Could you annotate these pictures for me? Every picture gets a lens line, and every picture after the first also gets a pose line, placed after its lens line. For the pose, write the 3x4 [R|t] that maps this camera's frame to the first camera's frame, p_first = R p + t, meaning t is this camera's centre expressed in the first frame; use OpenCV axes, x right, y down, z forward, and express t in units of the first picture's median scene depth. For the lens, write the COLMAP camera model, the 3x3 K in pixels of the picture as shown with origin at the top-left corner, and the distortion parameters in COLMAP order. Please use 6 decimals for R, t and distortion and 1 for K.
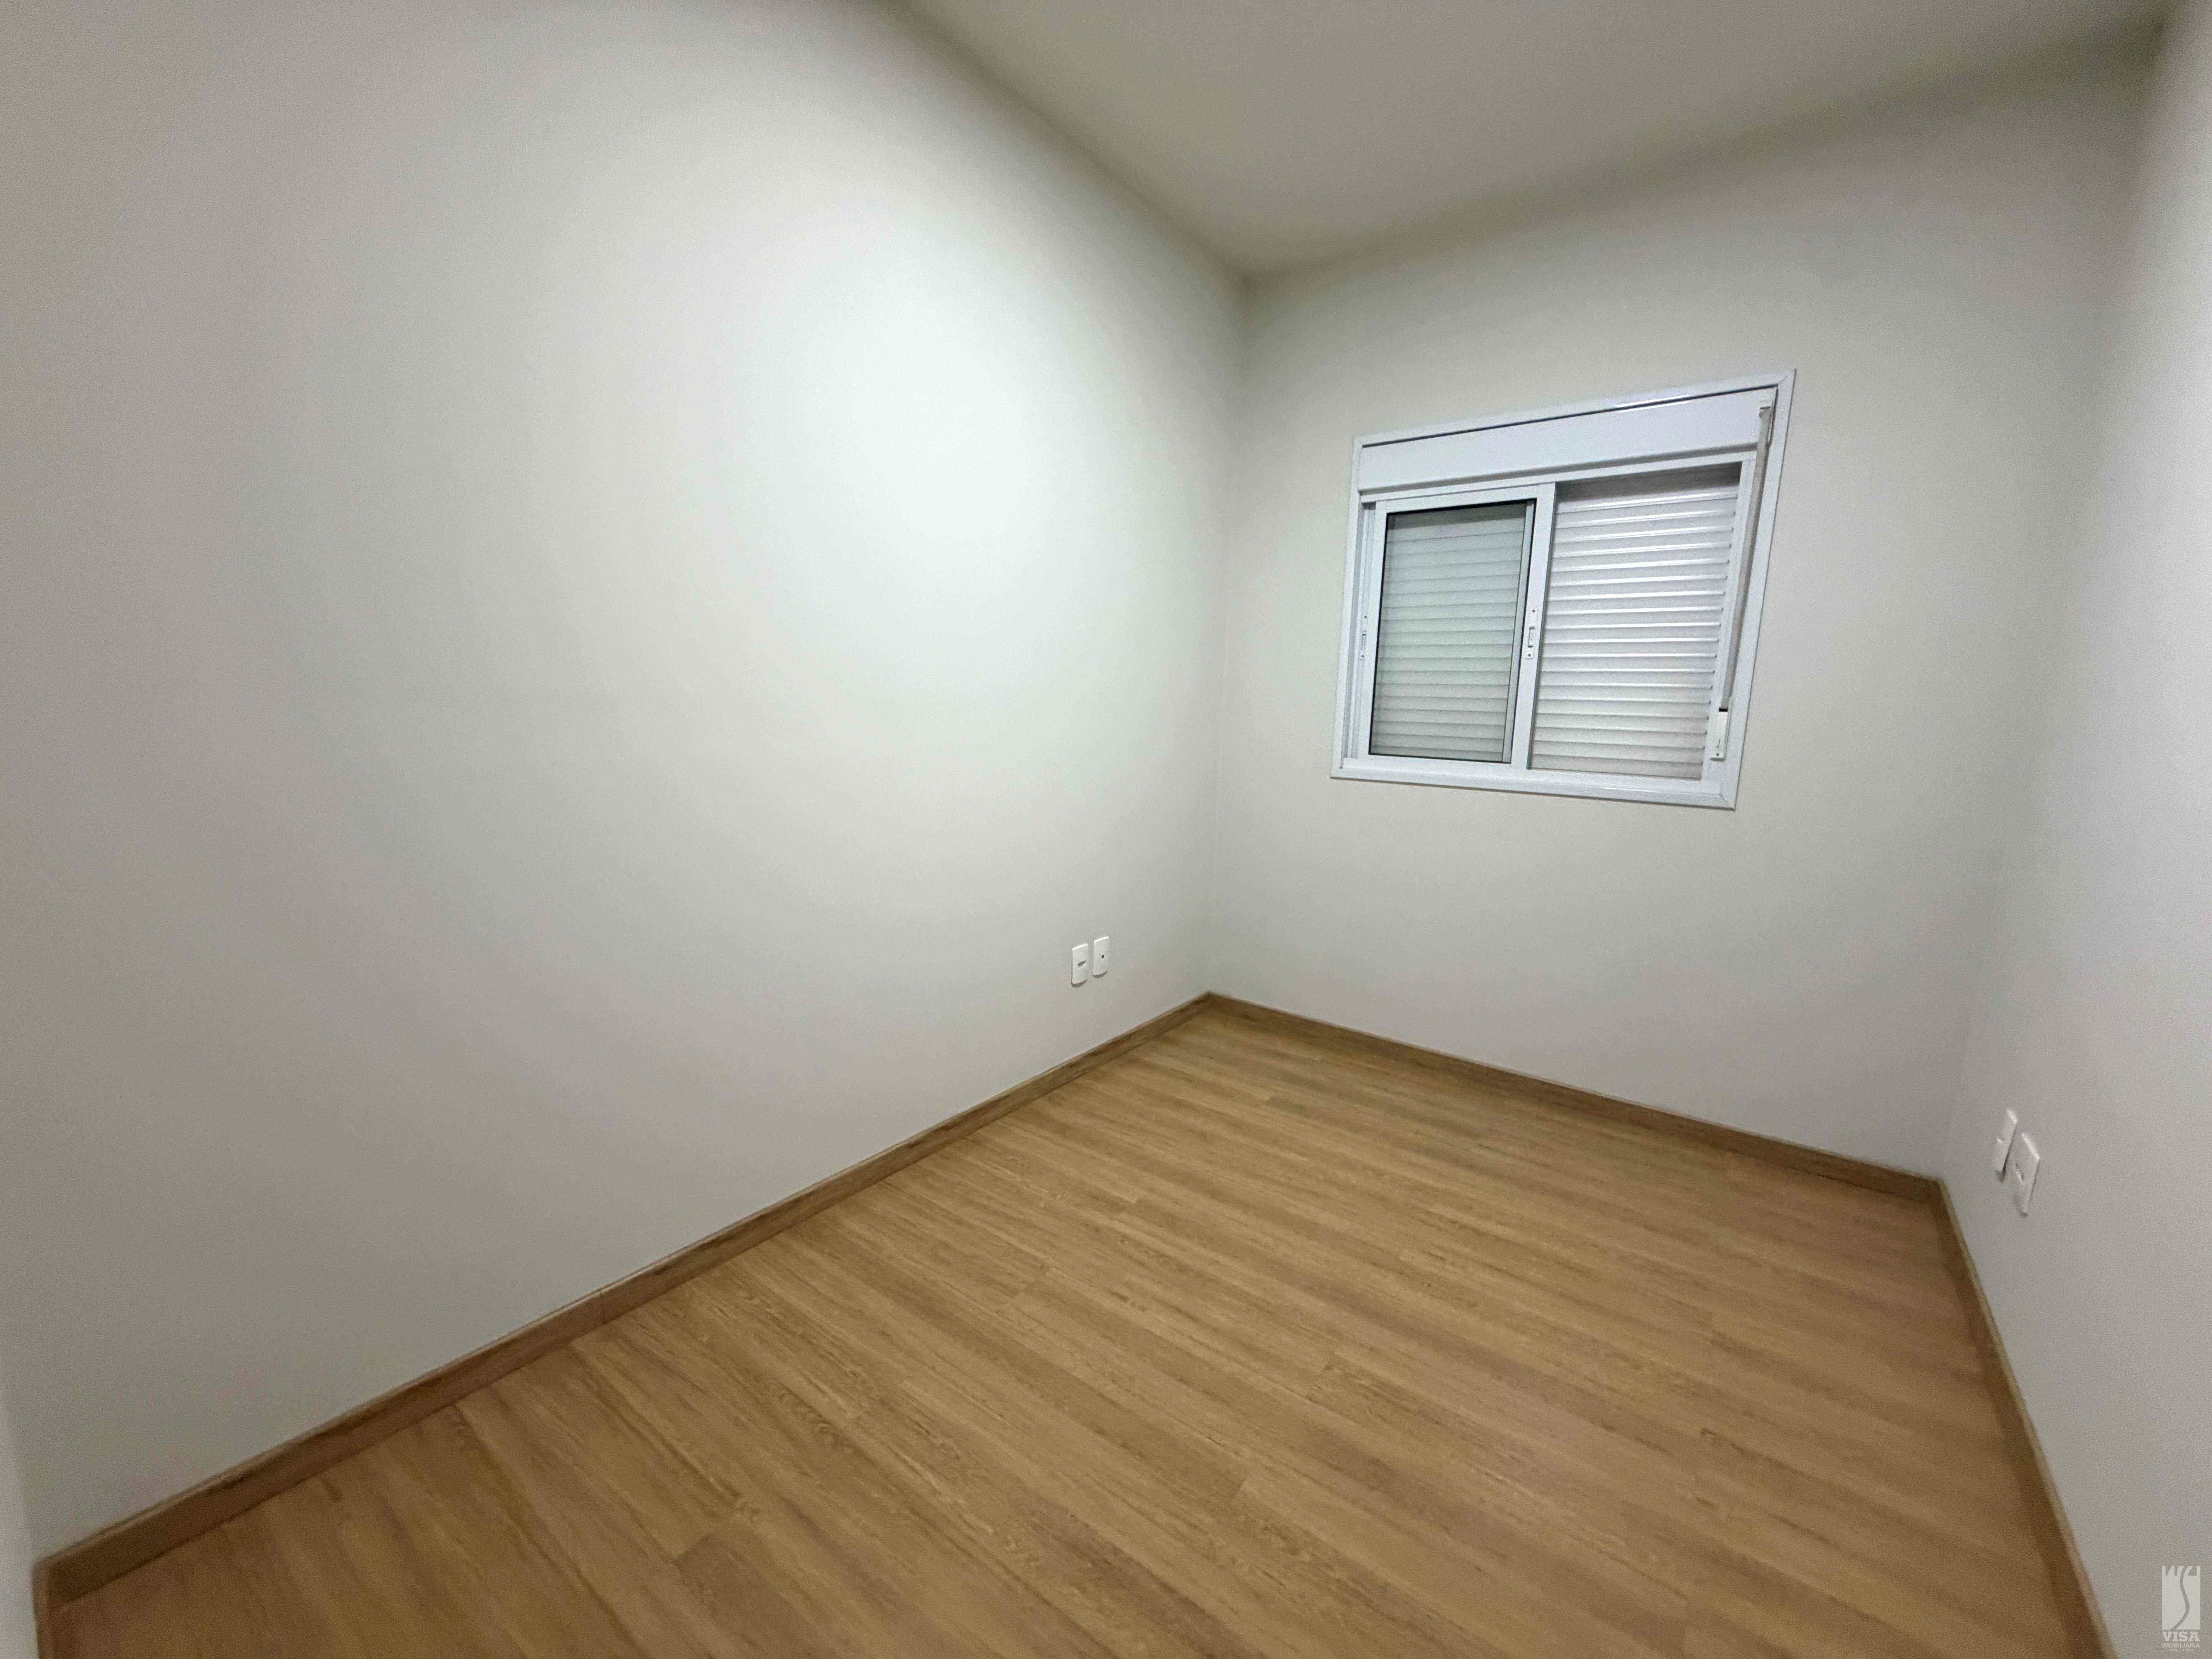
lens RADIAL K [[882.5, 0, 1113.2], [0, 882.5, 828.5], [0, 0, 1]] dist [0.000116, -0.000355]
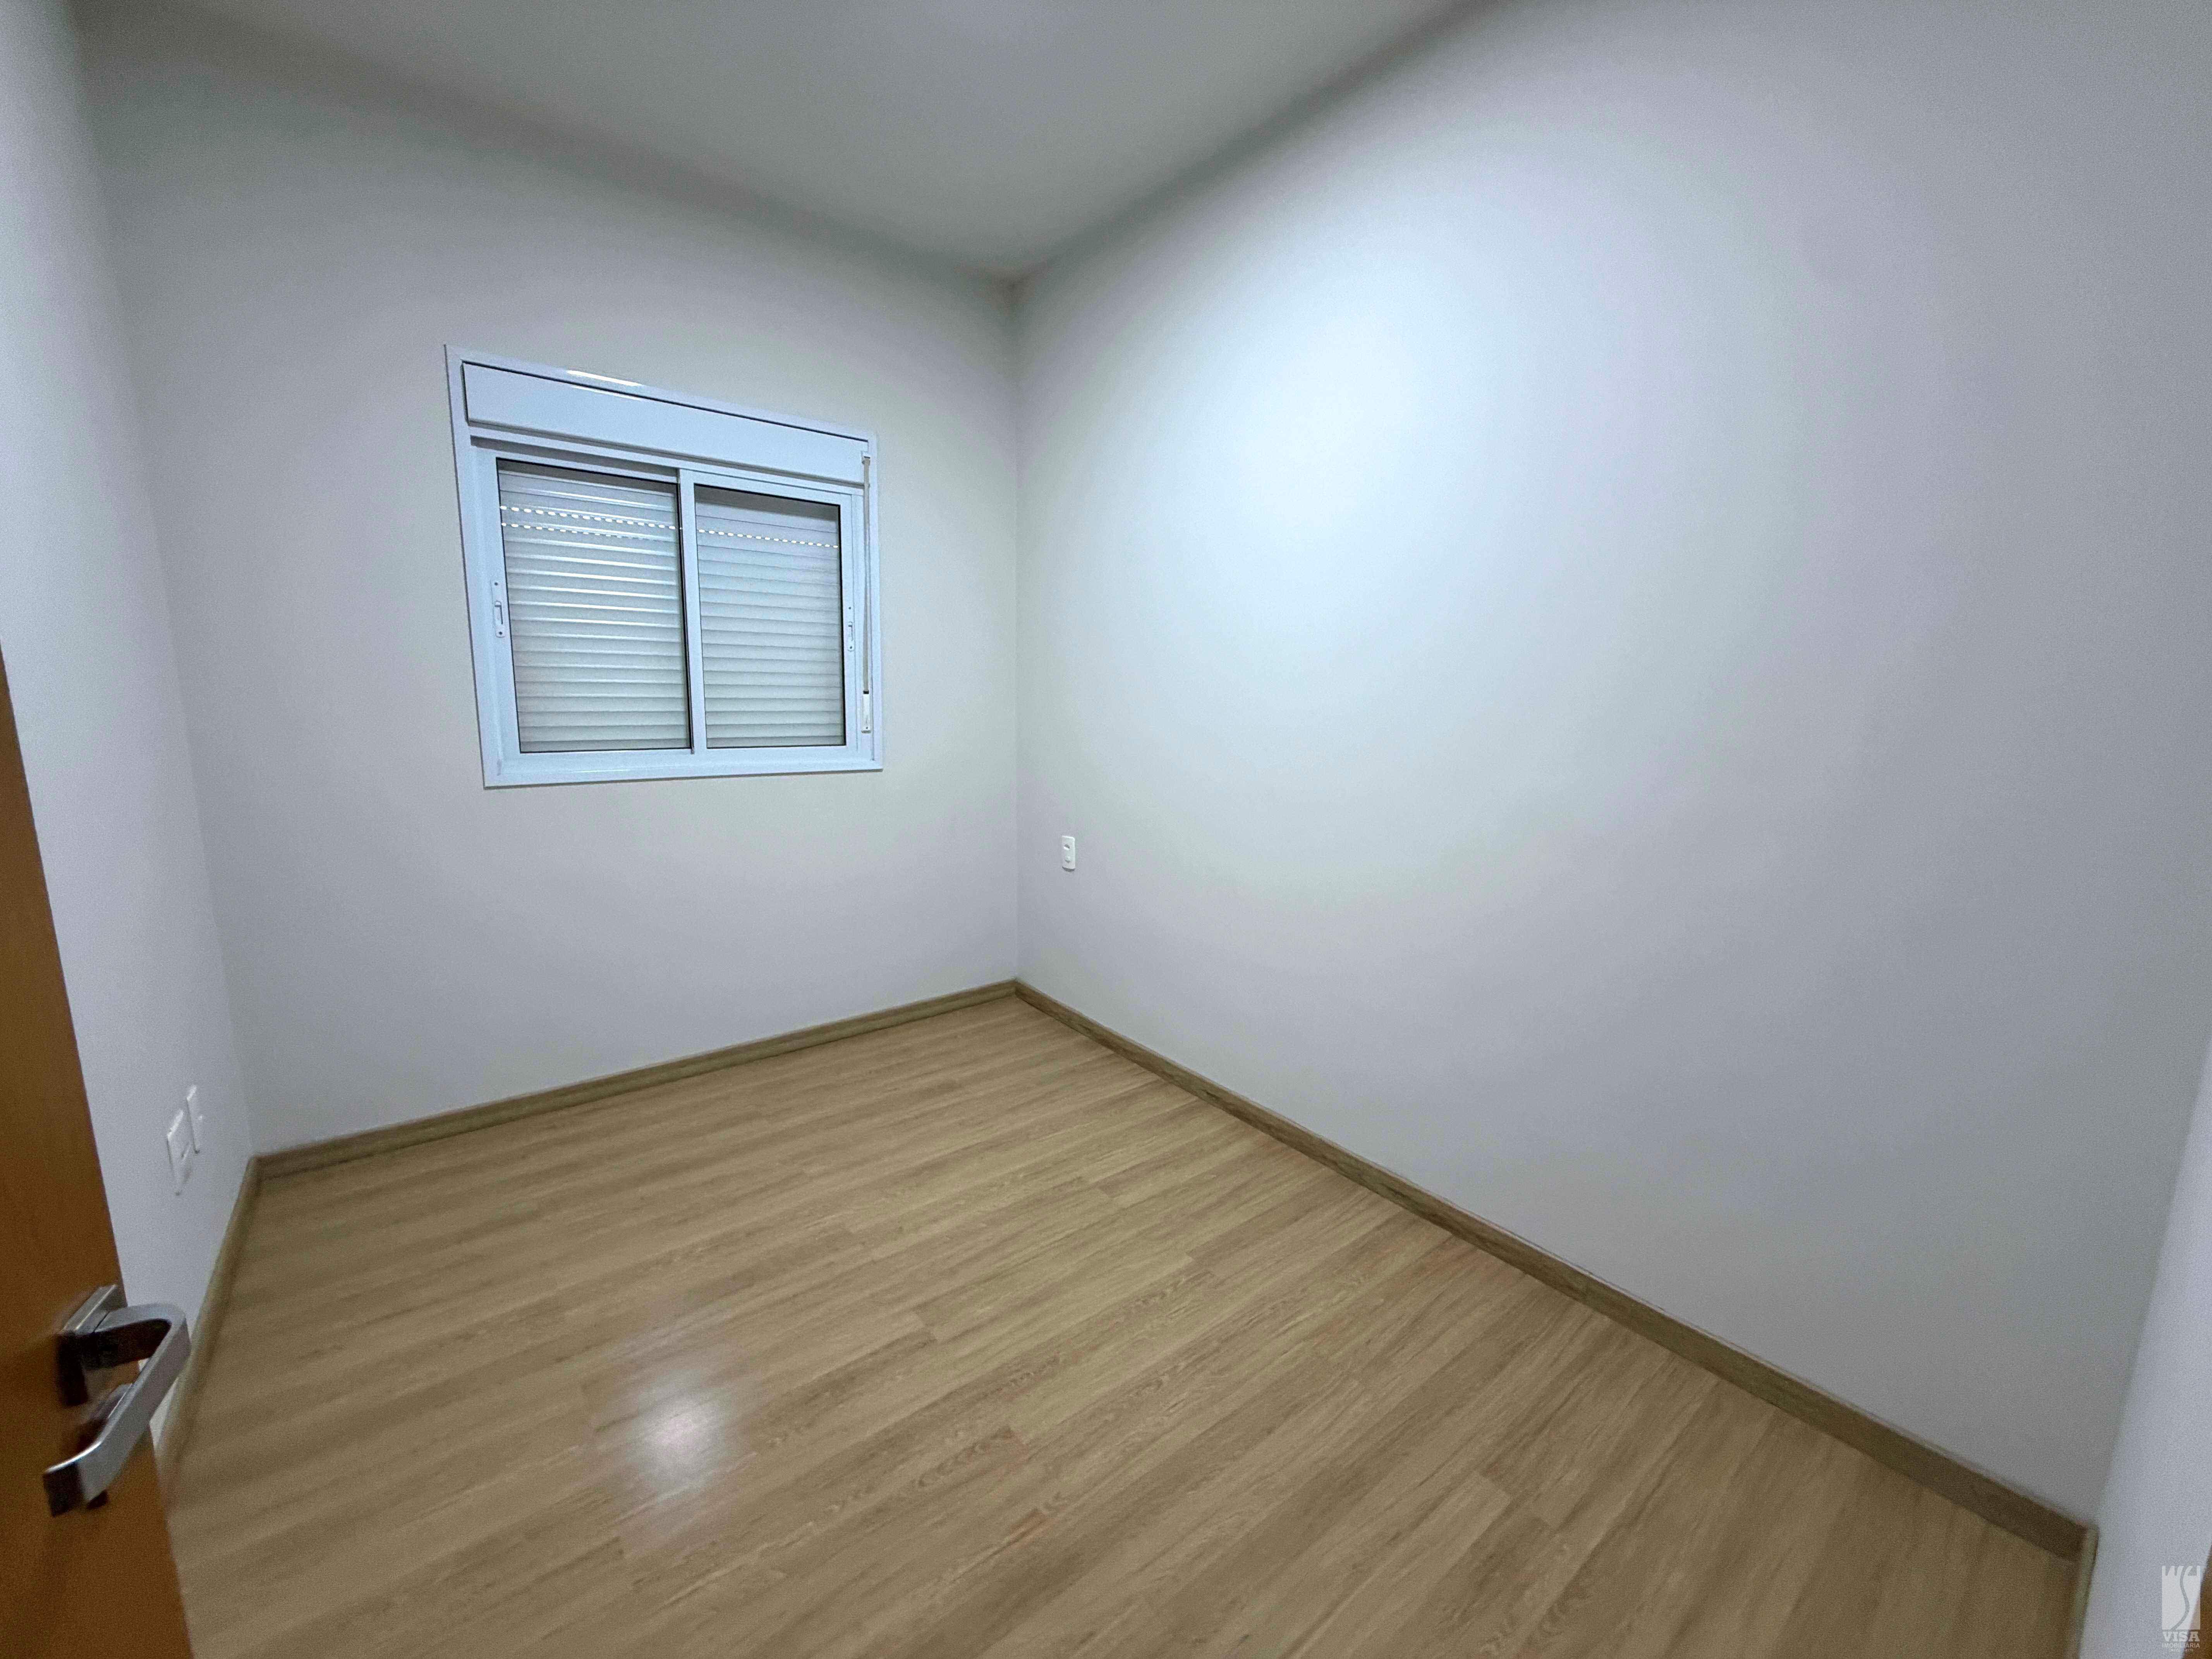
lens RADIAL K [[882.5, 0, 1108.2], [0, 882.5, 825.0], [0, 0, 1]] dist [0.000116, -0.000355]
pose [[0.262247, -0.162087, 0.951291, -0.449192], [0.137181, 0.982043, 0.129509, -0.064249], [-0.955200, 0.096535, 0.279773, 0.333375]]
